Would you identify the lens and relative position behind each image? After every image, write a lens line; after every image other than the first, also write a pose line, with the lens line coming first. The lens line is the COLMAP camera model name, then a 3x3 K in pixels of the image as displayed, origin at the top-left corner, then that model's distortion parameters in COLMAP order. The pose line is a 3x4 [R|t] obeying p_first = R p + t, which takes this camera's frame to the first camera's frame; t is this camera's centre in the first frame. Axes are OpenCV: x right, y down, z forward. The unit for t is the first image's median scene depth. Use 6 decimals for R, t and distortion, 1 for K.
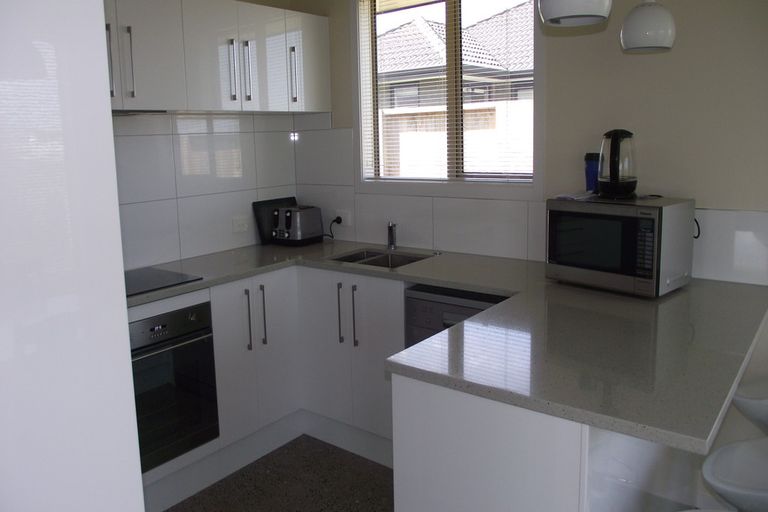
lens RADIAL K [[620.6, 0, 383.7], [0, 620.6, 234.6], [0, 0, 1]] dist [-0.104284, 0.001355]
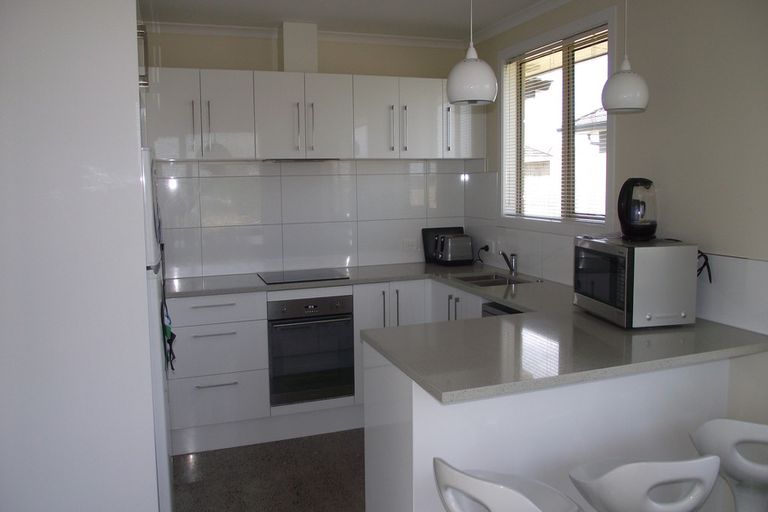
lens RADIAL K [[649.4, 0, 384.0], [0, 649.4, 256.0], [0, 0, 1]] dist [-0.220966, 0.001478]
pose [[0.821544, 0.081178, -0.564336, 0.504006], [-0.096340, 0.995344, 0.002928, 0.007866], [0.561946, 0.051963, 0.825540, -0.149532]]
